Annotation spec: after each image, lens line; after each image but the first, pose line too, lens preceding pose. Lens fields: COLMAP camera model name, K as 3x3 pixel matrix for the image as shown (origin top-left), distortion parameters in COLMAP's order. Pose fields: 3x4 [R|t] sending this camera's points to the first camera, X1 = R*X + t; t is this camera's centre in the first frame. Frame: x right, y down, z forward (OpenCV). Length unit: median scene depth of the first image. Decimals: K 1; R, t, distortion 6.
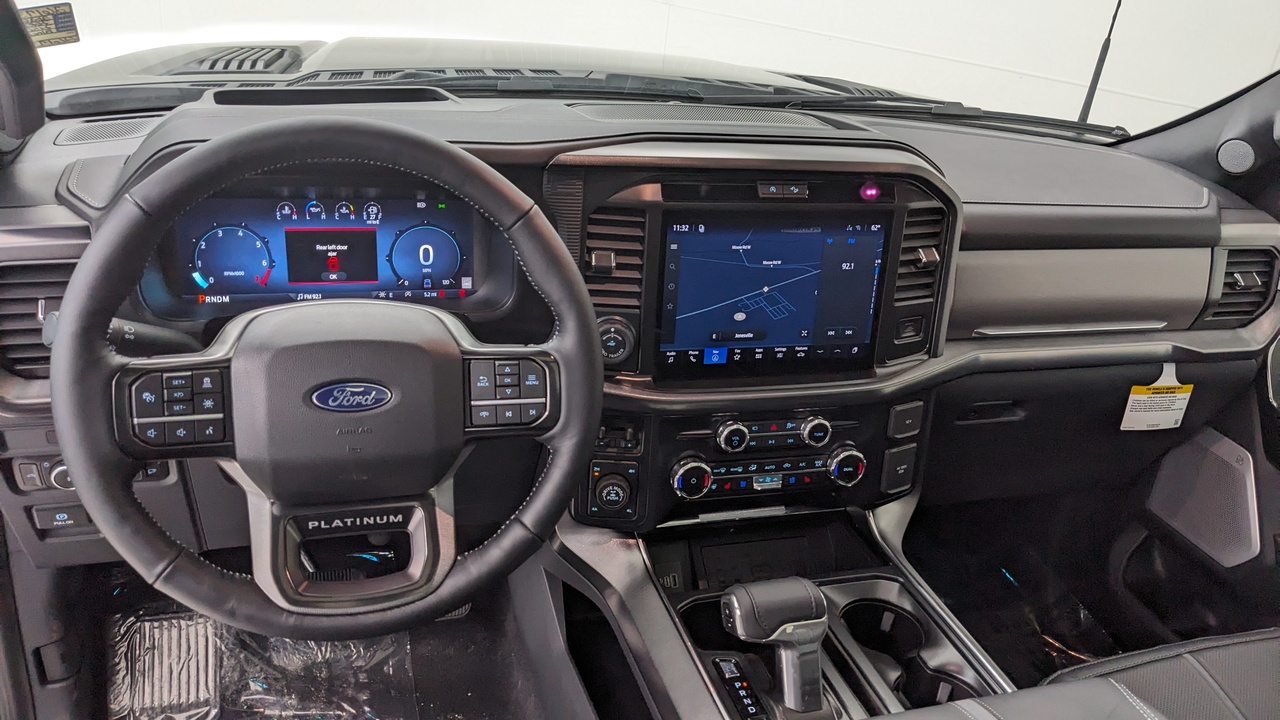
lens RADIAL K [[1016.4, 0, 651.4], [0, 1016.4, 370.7], [0, 0, 1]] dist [0.027036, -0.063135]
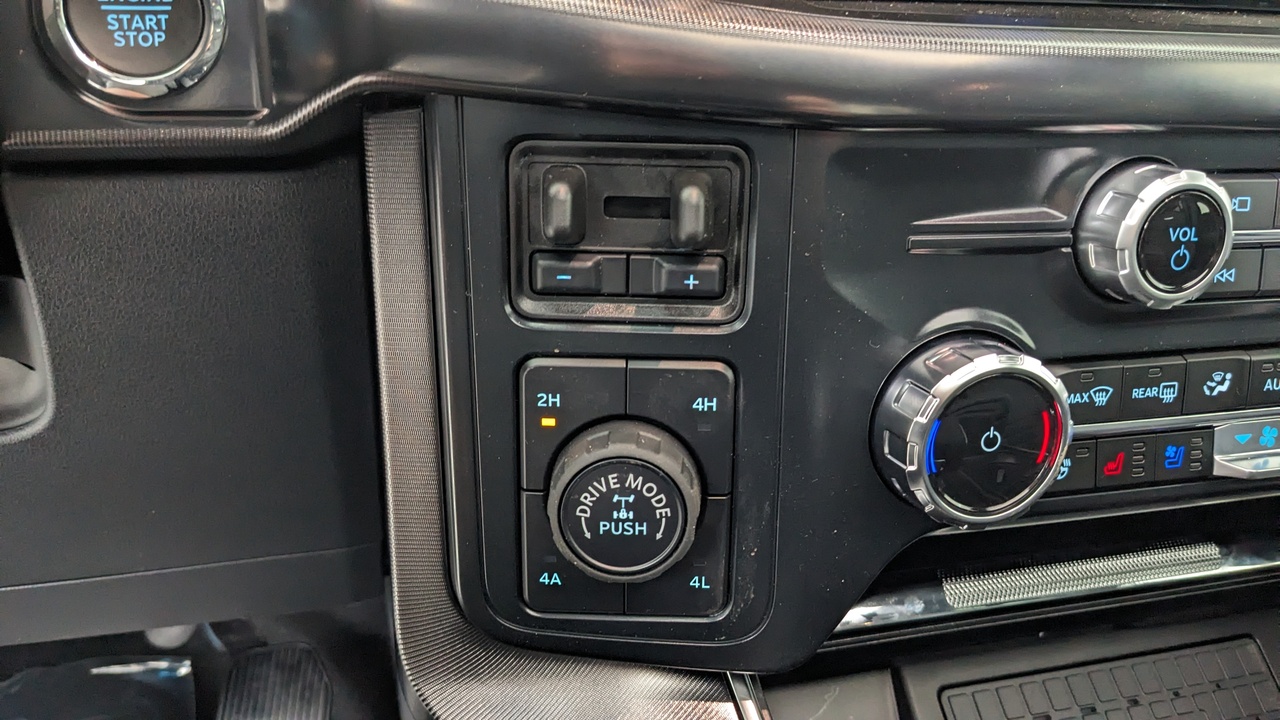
lens RADIAL K [[1016.4, 0, 629.8], [0, 1016.4, 387.0], [0, 0, 1]] dist [0.027036, -0.063135]
pose [[0.997014, -0.037364, -0.067586, -0.020941], [0.035659, 0.999019, -0.026255, 0.100704], [0.068501, 0.023766, 0.997368, 0.781822]]
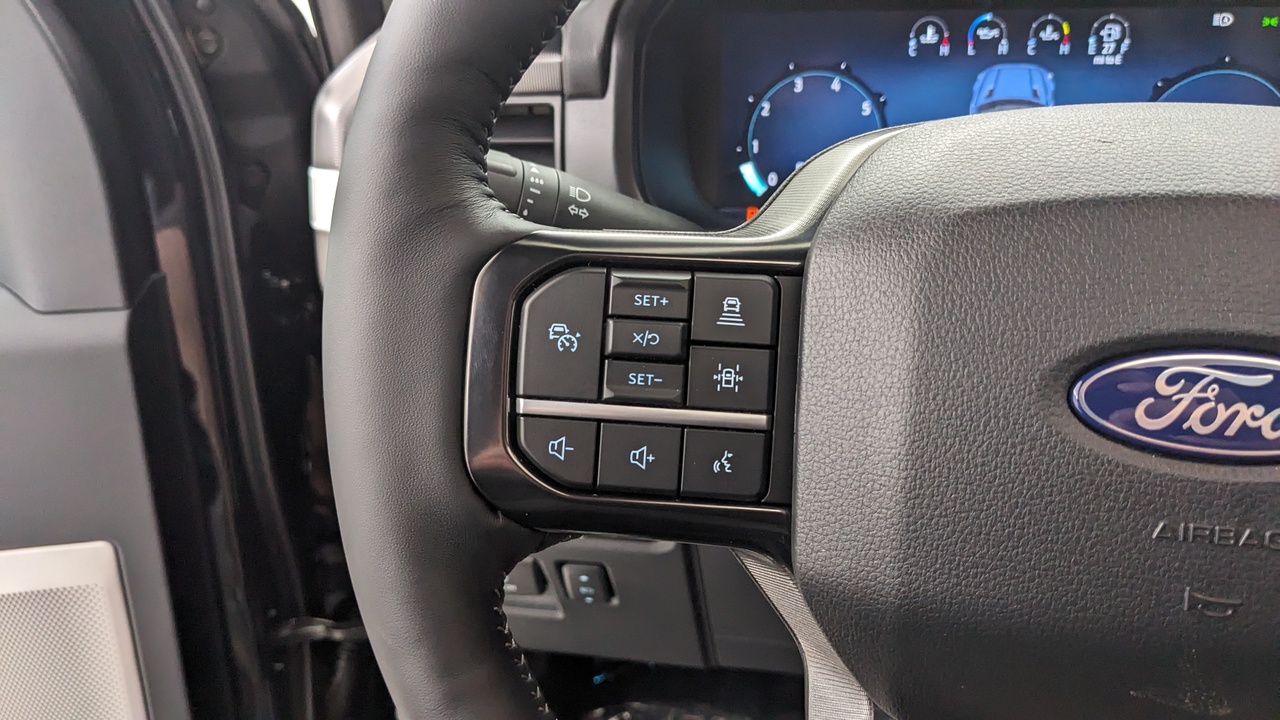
lens RADIAL K [[1016.4, 0, 653.5], [0, 1016.4, 364.7], [0, 0, 1]] dist [0.027036, -0.063135]
pose [[0.866548, 0.080239, -0.492602, -0.210368], [-0.109553, 0.993501, -0.030887, 0.028537], [0.486922, 0.080731, 0.869706, 0.501084]]
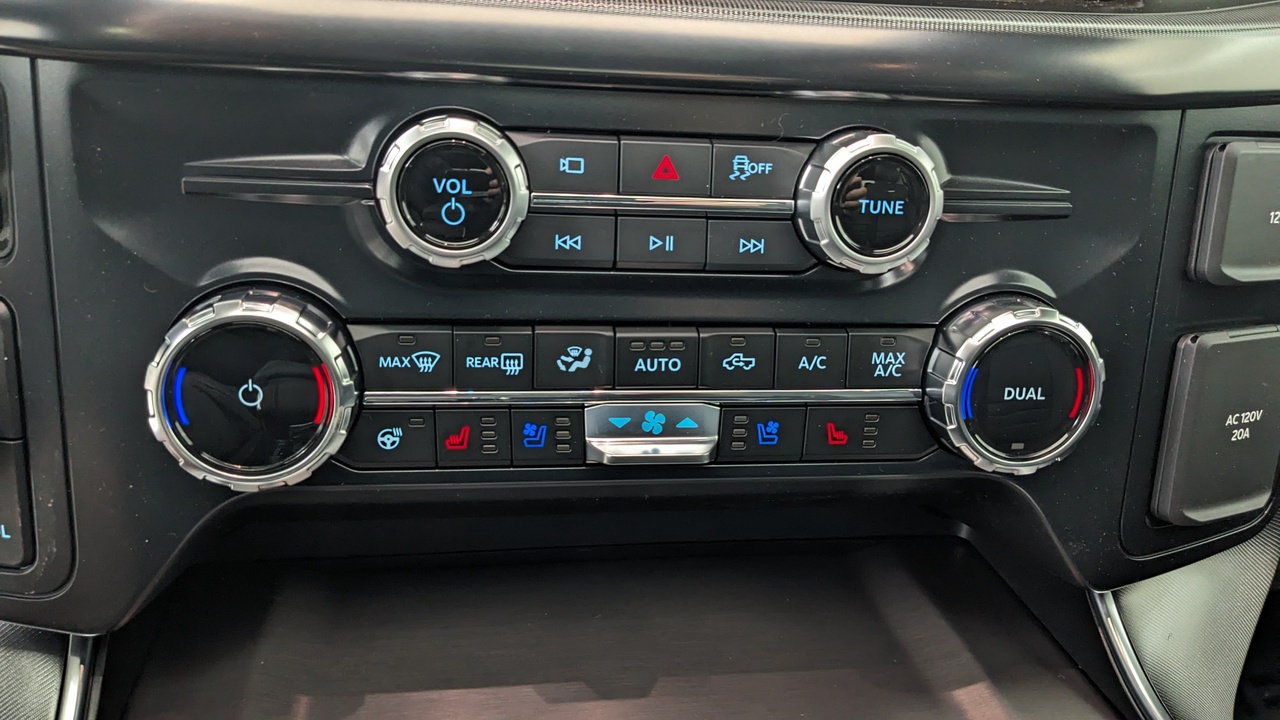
lens RADIAL K [[1016.4, 0, 638.6], [0, 1016.4, 362.9], [0, 0, 1]] dist [0.027036, -0.063135]
pose [[0.989490, 0.012442, -0.144064, 0.150241], [-0.026201, 0.995227, -0.094009, 0.120458], [0.142207, 0.096795, 0.985093, 0.812159]]
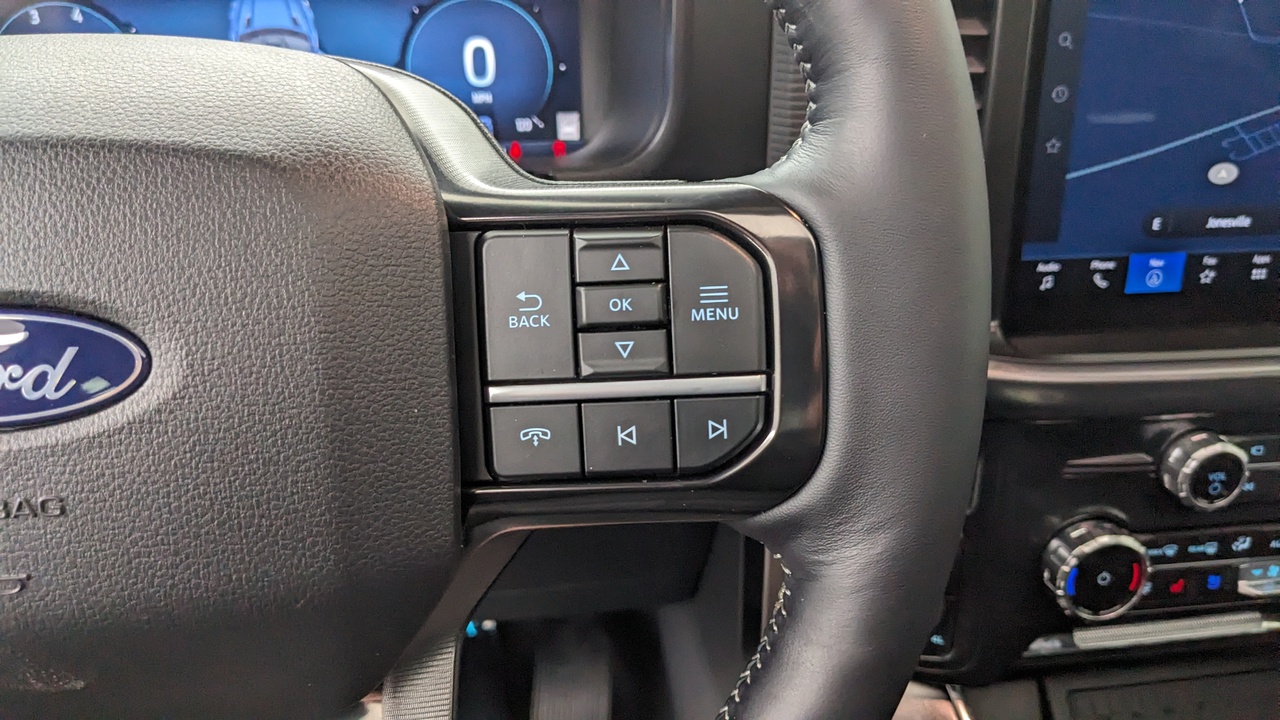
lens RADIAL K [[1016.4, 0, 638.6], [0, 1016.4, 368.1], [0, 0, 1]] dist [0.027036, -0.063135]
pose [[0.983253, -0.000915, -0.182243, -0.068555], [0.004303, 0.999825, 0.018196, 0.015662], [0.182195, -0.018675, 0.983085, 0.568184]]
